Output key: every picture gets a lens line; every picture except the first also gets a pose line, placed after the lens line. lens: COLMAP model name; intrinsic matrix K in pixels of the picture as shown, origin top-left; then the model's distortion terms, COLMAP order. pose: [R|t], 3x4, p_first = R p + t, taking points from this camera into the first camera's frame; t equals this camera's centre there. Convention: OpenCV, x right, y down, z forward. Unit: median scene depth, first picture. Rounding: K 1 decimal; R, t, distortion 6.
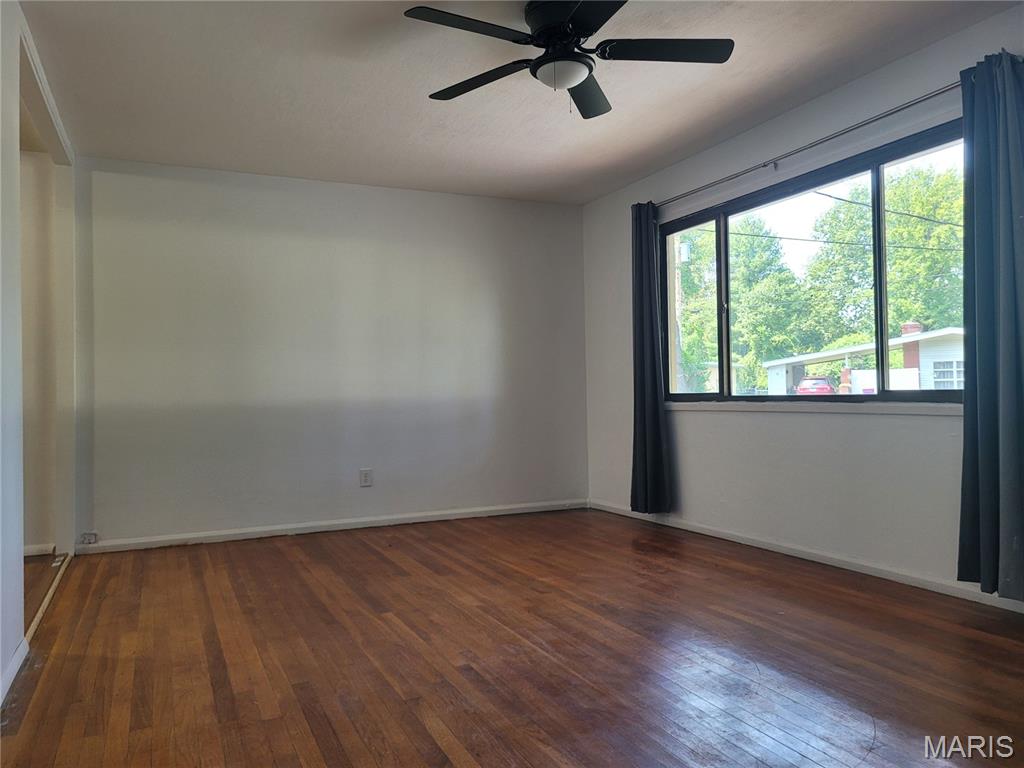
lens RADIAL K [[764.6, 0, 511.6], [0, 764.6, 385.9], [0, 0, 1]] dist [0.057885, -0.042447]
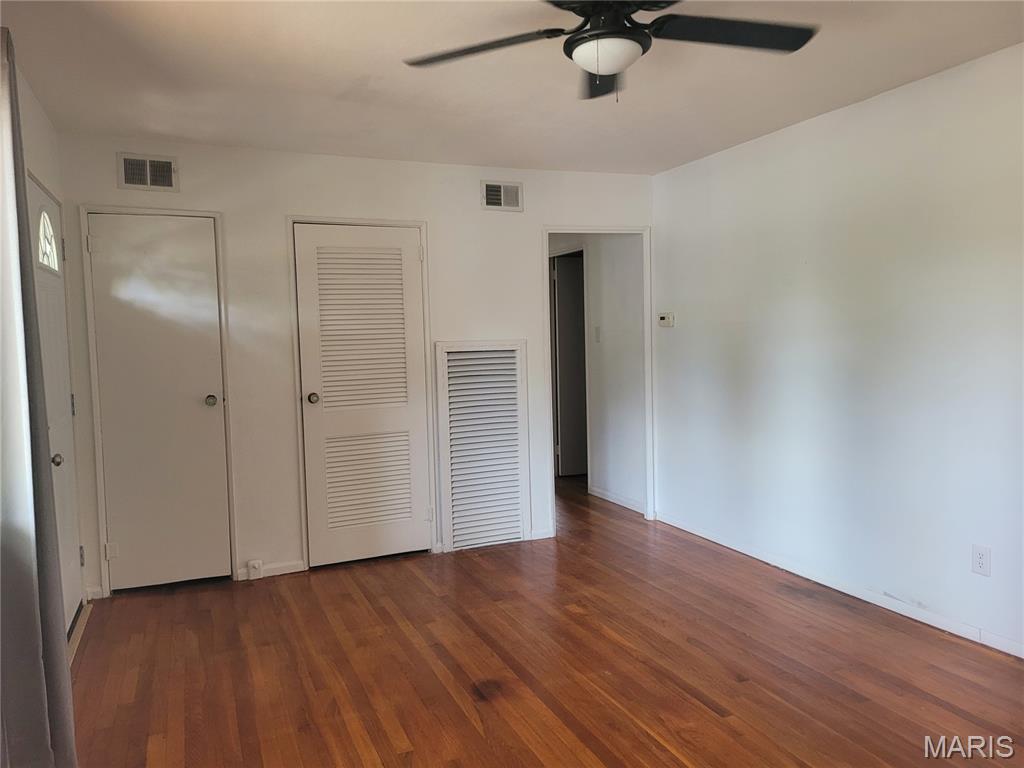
lens RADIAL K [[764.6, 0, 513.3], [0, 764.6, 381.4], [0, 0, 1]] dist [0.057885, -0.042447]
pose [[-0.998558, 0.047752, 0.024543, 0.137164], [0.049075, 0.997199, 0.056451, -0.118440], [-0.021779, 0.057575, -0.998104, 1.575444]]
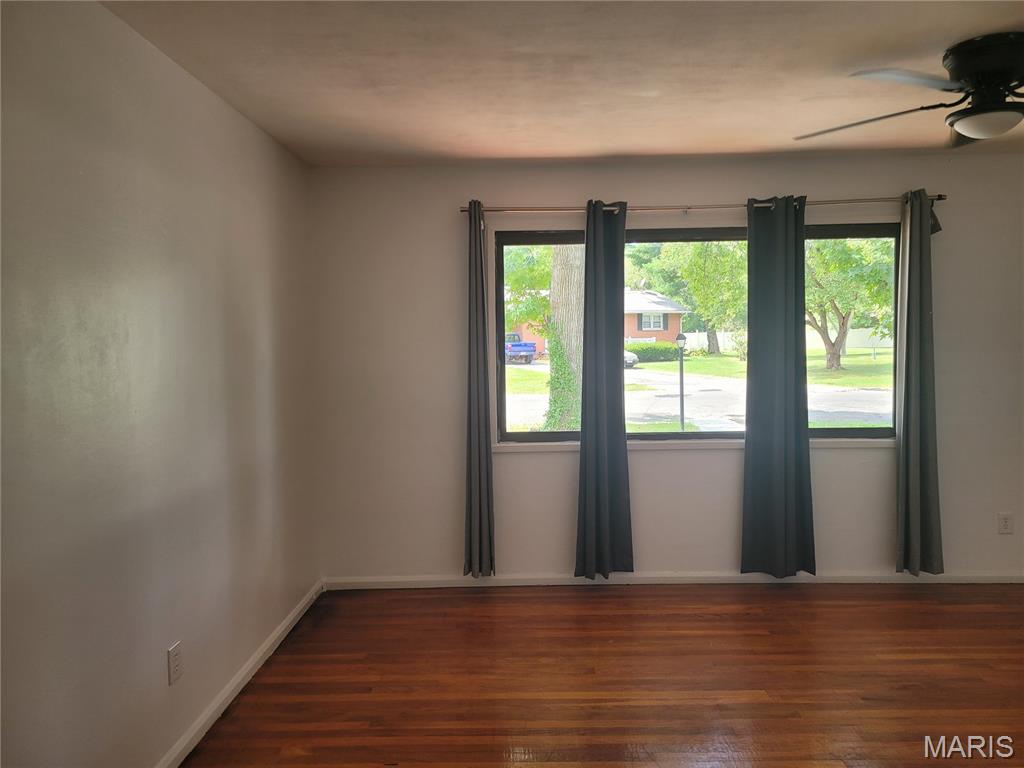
lens RADIAL K [[764.6, 0, 517.6], [0, 764.6, 376.8], [0, 0, 1]] dist [0.057885, -0.042447]
pose [[0.429144, -0.028322, 0.902792, -0.873326], [-0.001845, 0.999479, 0.032232, -0.124552], [-0.903234, -0.015498, 0.428868, 0.977647]]
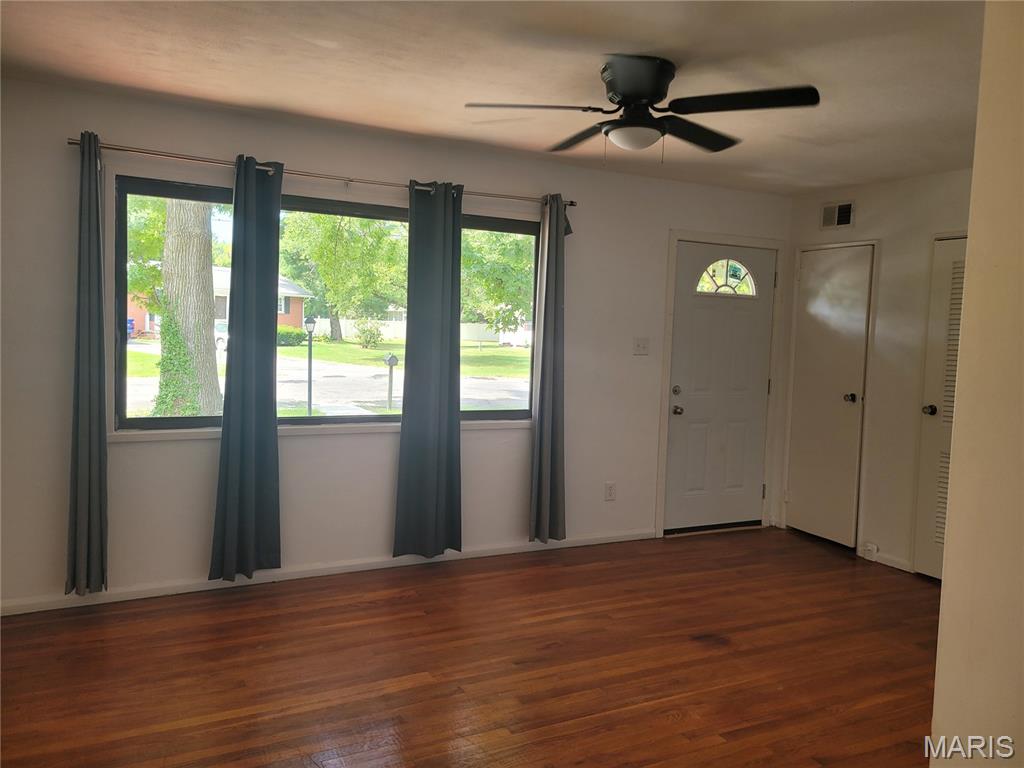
lens RADIAL K [[764.6, 0, 515.1], [0, 764.6, 376.8], [0, 0, 1]] dist [0.057885, -0.042447]
pose [[-0.045529, -0.039078, 0.998198, -0.830591], [-0.041818, 0.998433, 0.037180, -0.110494], [-0.998087, -0.040050, -0.047092, 1.055806]]
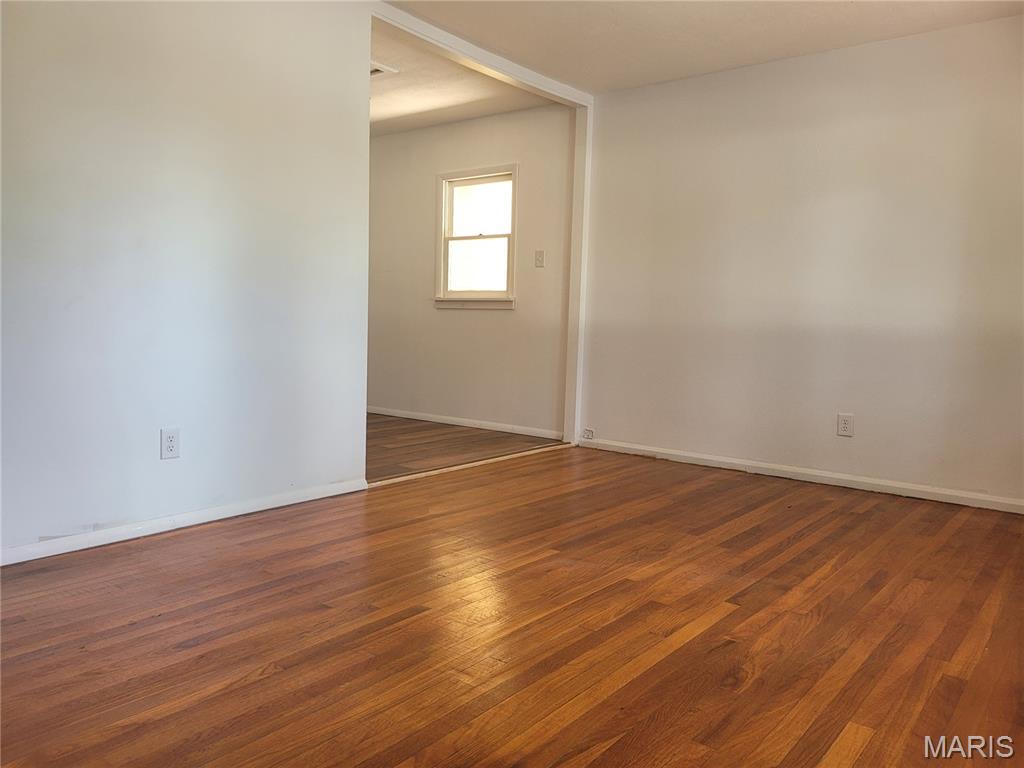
lens RADIAL K [[764.6, 0, 508.2], [0, 764.6, 384.7], [0, 0, 1]] dist [0.057885, -0.042447]
pose [[0.452364, 0.110010, -0.885022, 0.579526], [-0.033796, 0.993765, 0.106253, 0.008308], [0.891193, -0.018155, 0.453261, 0.540662]]
